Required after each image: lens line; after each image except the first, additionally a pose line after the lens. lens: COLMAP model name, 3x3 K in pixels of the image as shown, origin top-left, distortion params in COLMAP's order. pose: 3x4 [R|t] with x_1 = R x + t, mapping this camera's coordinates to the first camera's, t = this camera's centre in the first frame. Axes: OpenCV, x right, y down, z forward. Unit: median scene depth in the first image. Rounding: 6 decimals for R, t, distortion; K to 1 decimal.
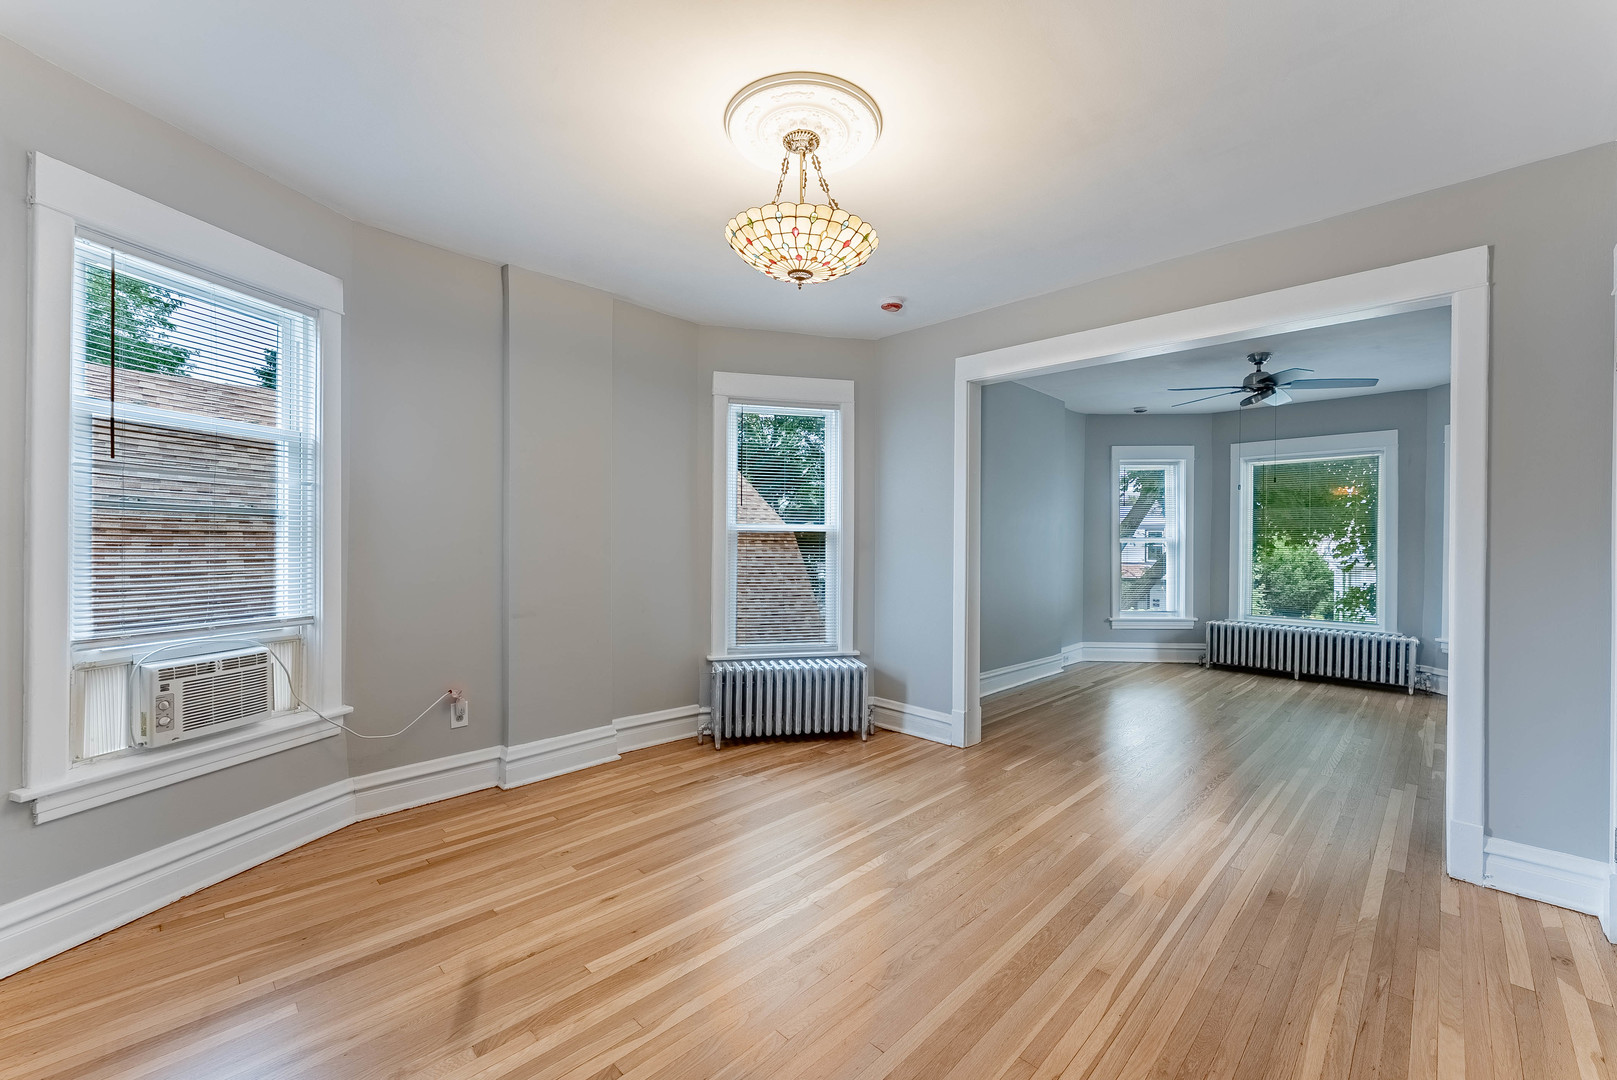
lens RADIAL K [[656.8, 0, 810.3], [0, 656.8, 545.0], [0, 0, 1]] dist [0.001390, -0.000069]
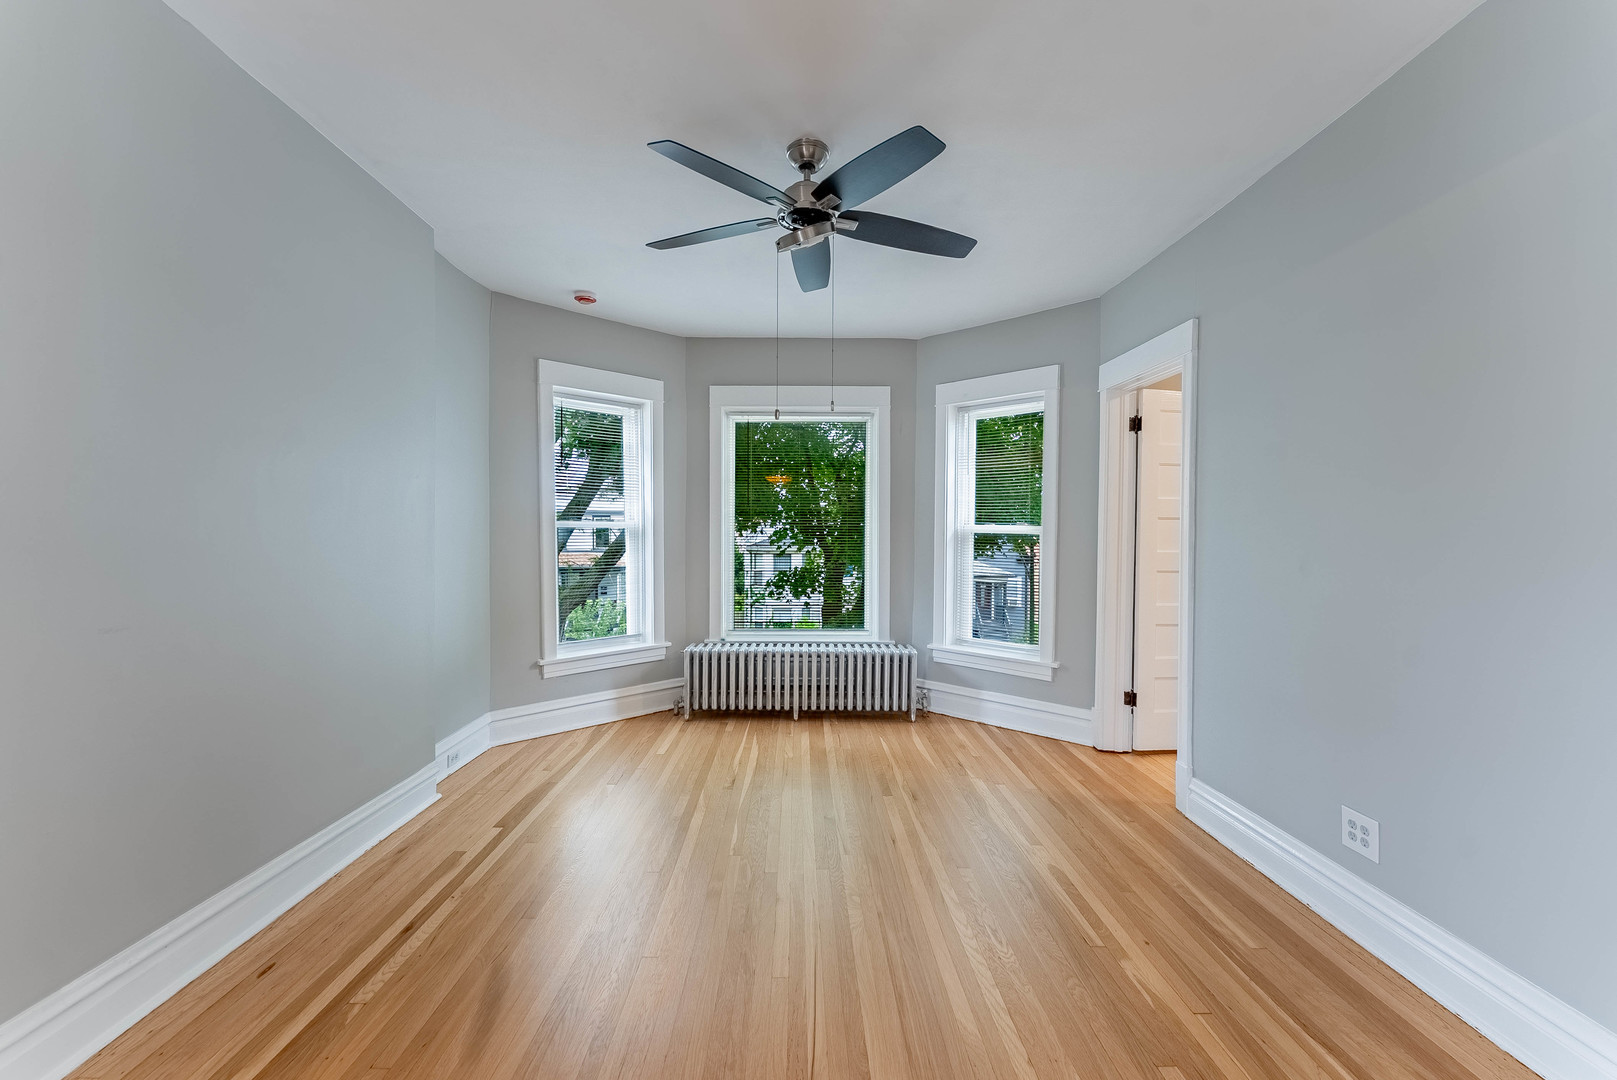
lens RADIAL K [[656.8, 0, 812.1], [0, 656.8, 548.3], [0, 0, 1]] dist [0.001390, -0.000069]
pose [[0.701354, -0.021824, 0.712479, 0.217334], [0.004335, 0.999643, 0.026353, -0.001076], [-0.712800, -0.015394, 0.701198, 0.432178]]
